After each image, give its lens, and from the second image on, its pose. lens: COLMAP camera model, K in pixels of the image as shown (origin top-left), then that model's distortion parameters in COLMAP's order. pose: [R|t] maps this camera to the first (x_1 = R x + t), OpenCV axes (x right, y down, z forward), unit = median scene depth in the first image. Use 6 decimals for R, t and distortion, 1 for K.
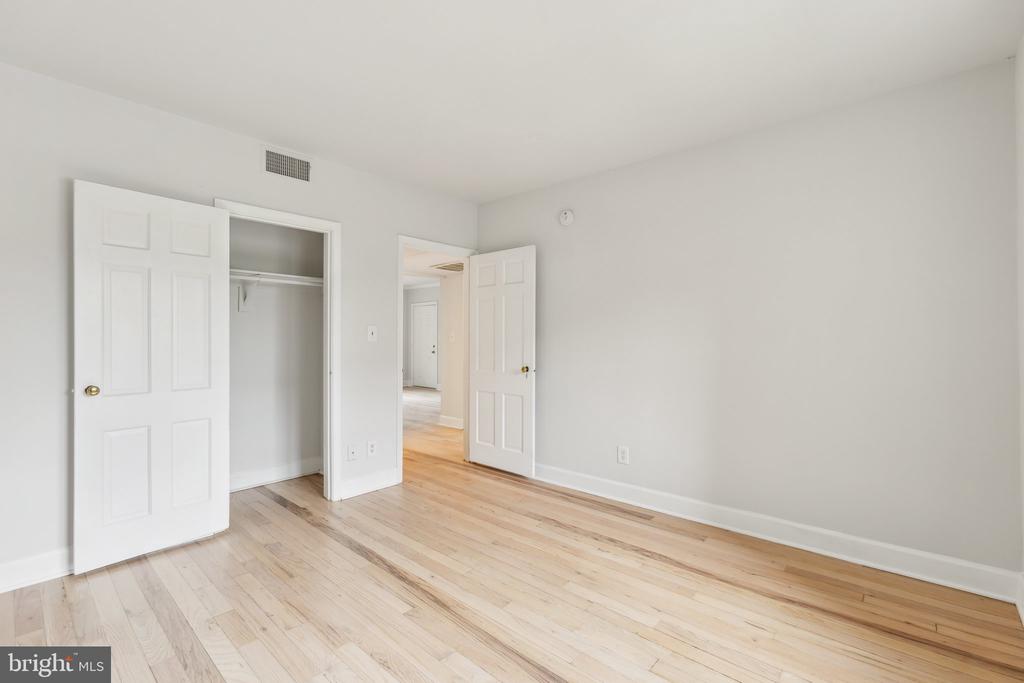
lens RADIAL K [[453.0, 0, 506.3], [0, 453.0, 339.4], [0, 0, 1]] dist [-0.004118, 0.002609]
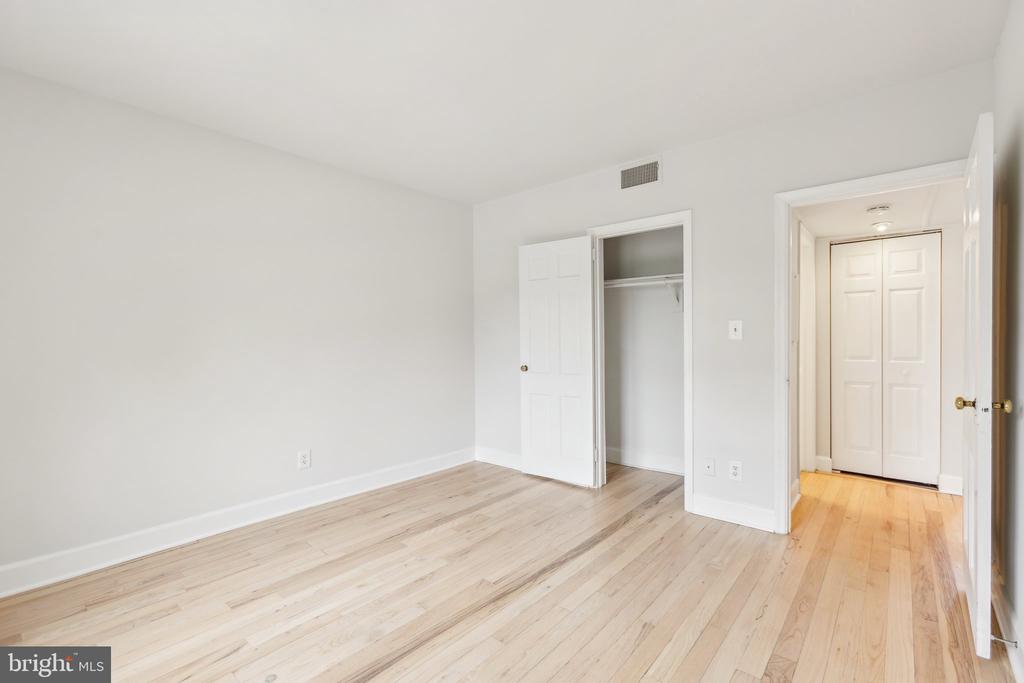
lens RADIAL K [[453.0, 0, 510.5], [0, 453.0, 337.9], [0, 0, 1]] dist [-0.004118, 0.002609]
pose [[0.027141, -0.000330, -0.999632, 0.675952], [0.004598, 0.999989, -0.000205, 0.001678], [0.999621, -0.004591, 0.027142, 0.773208]]
